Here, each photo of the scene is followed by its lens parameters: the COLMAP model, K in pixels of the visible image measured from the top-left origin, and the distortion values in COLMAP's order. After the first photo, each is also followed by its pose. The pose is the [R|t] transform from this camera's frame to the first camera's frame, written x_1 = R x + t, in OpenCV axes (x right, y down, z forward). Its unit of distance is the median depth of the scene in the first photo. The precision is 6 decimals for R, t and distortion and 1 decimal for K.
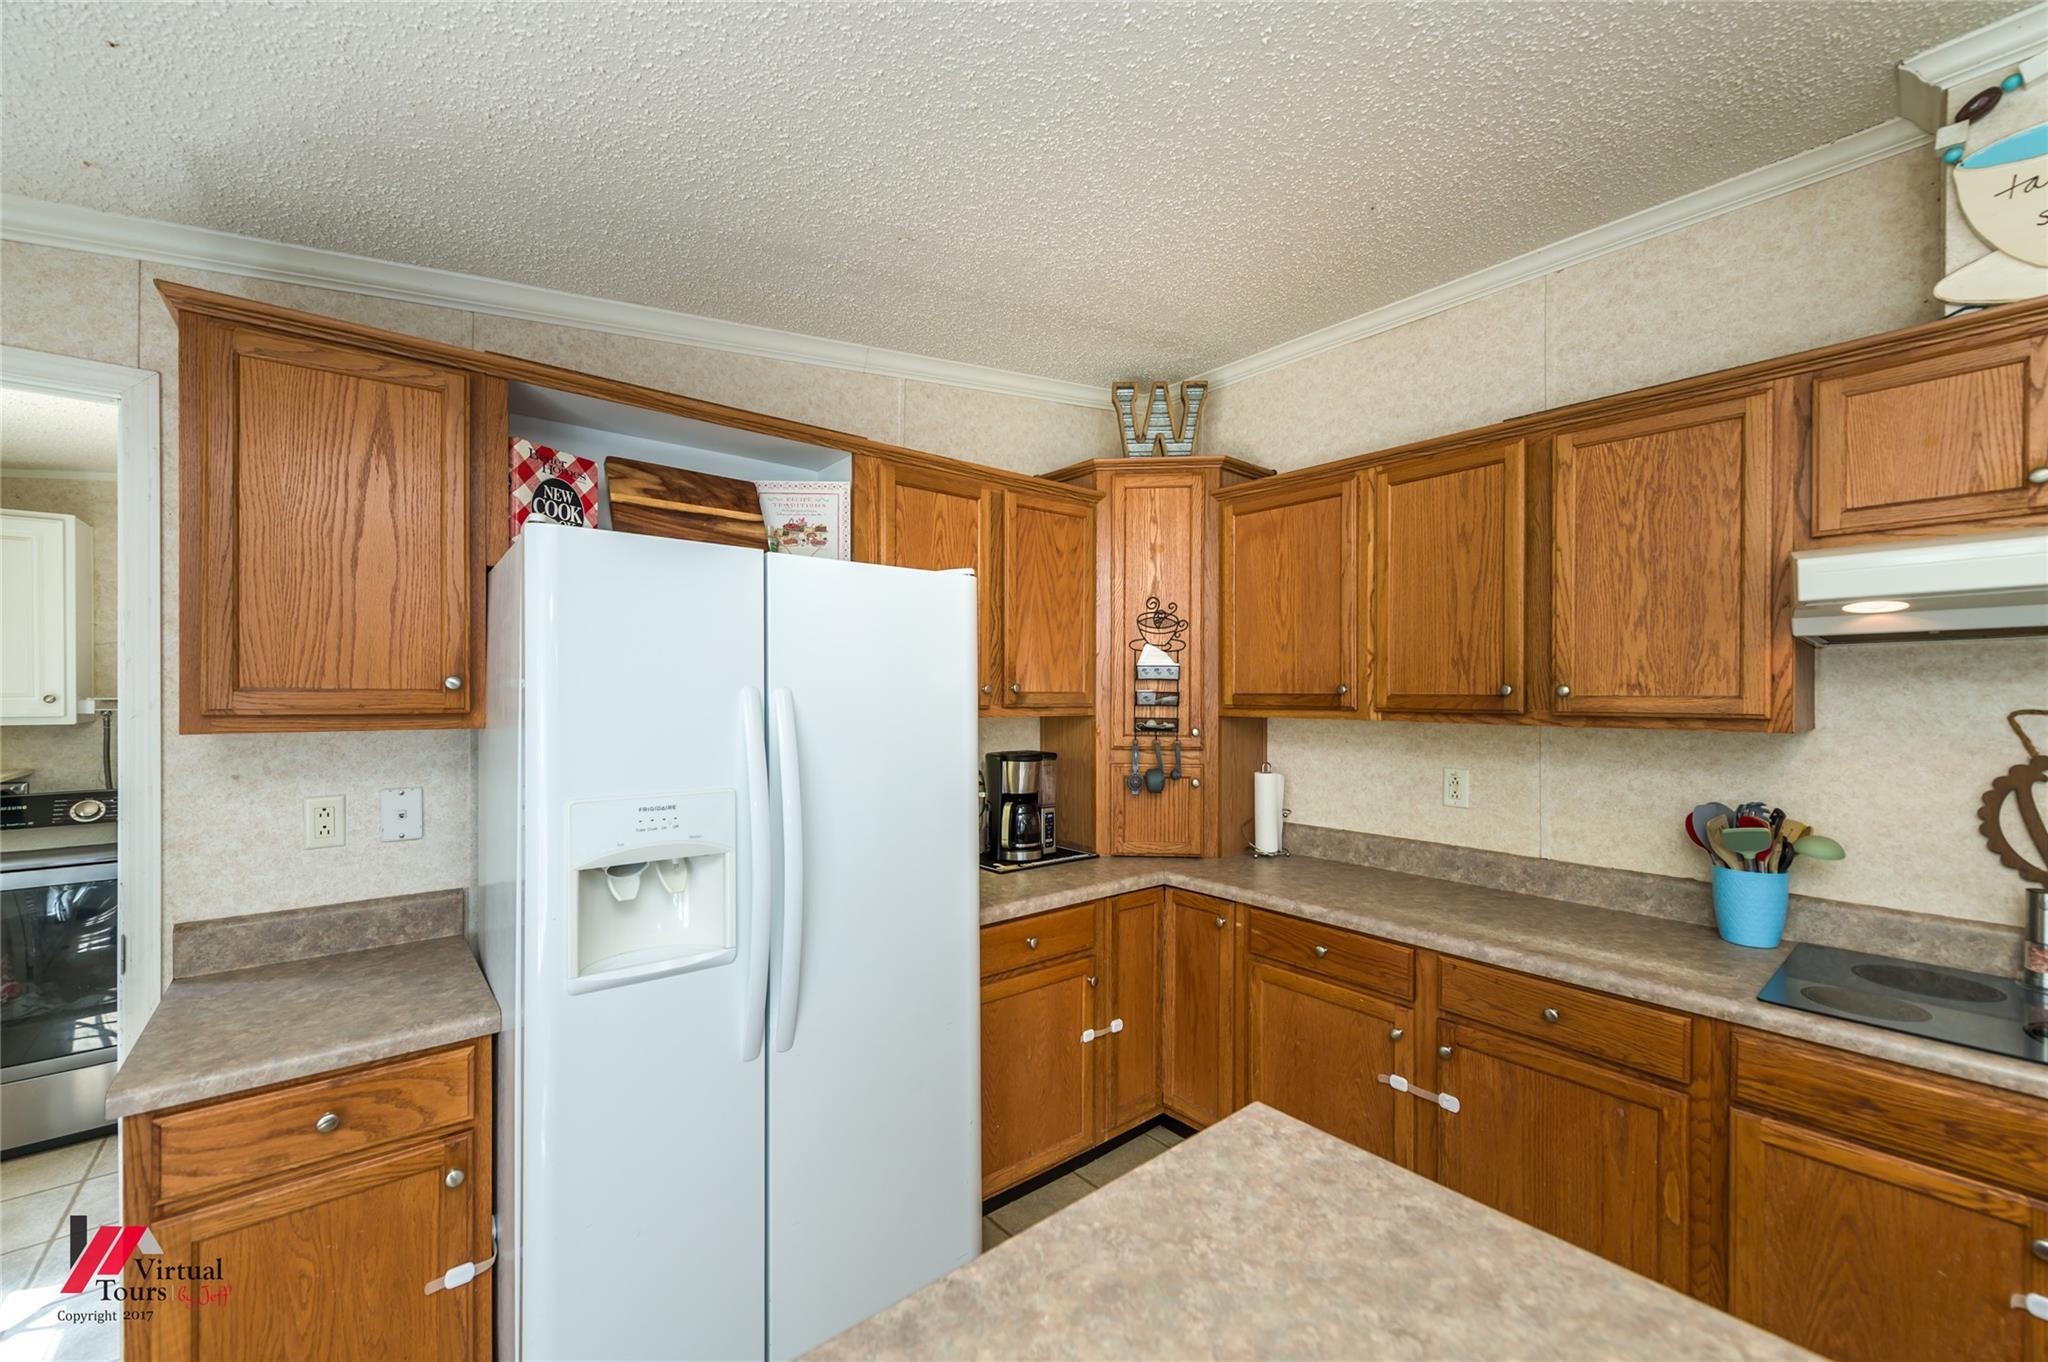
lens RADIAL K [[812.3, 0, 1022.0], [0, 812.3, 697.6], [0, 0, 1]] dist [0.000576, -0.000124]
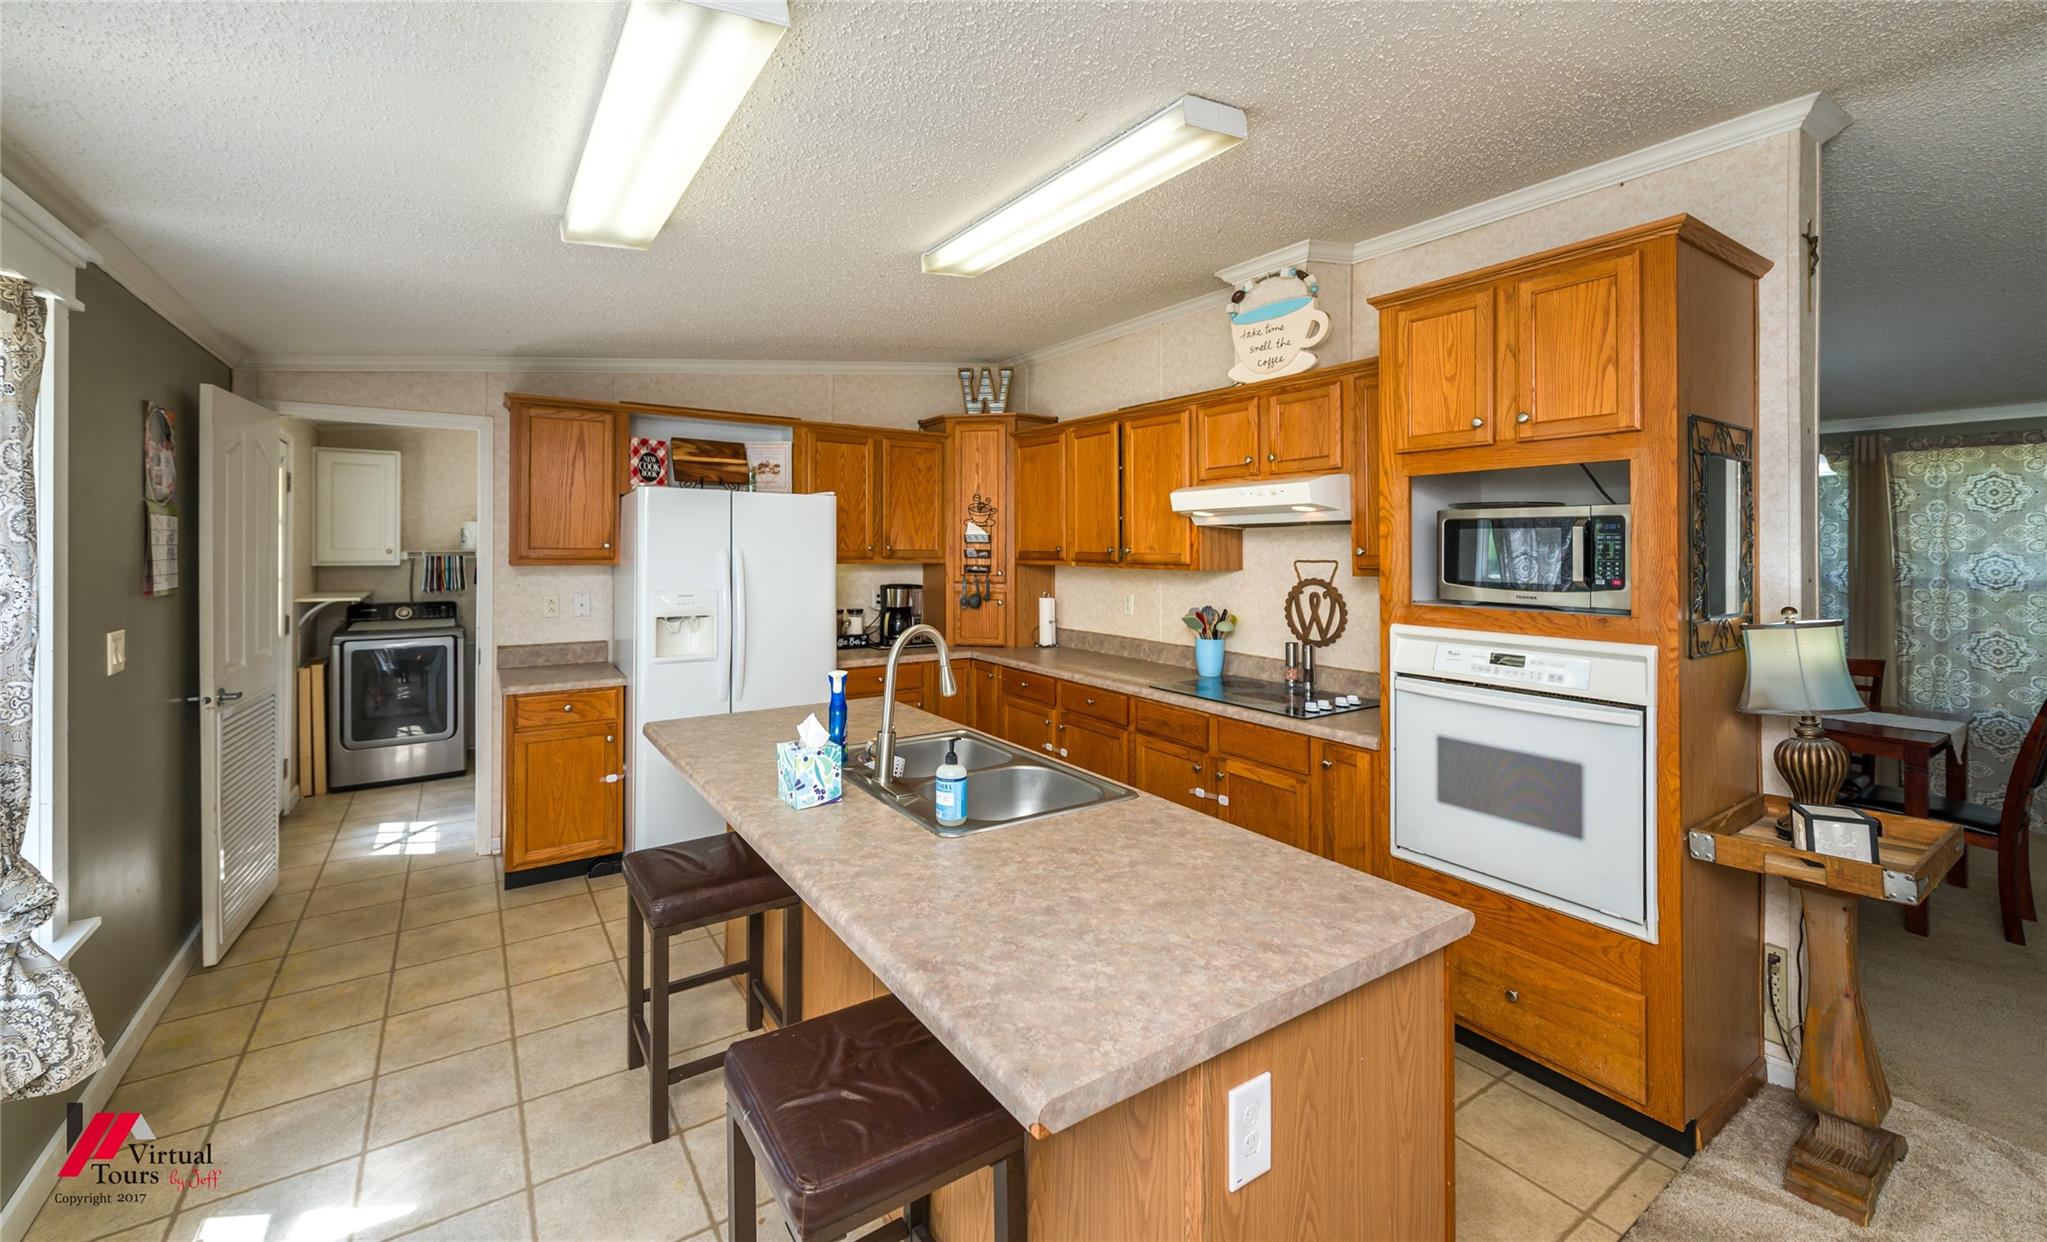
lens RADIAL K [[808.4, 0, 1005.0], [0, 808.4, 551.0], [0, 0, 1]] dist [-0.001236, 0.000101]
pose [[0.994724, 0.003447, -0.102530, 0.527479], [-0.003579, 0.999993, -0.001106, -0.002970], [0.102526, 0.001467, 0.994729, -0.929776]]
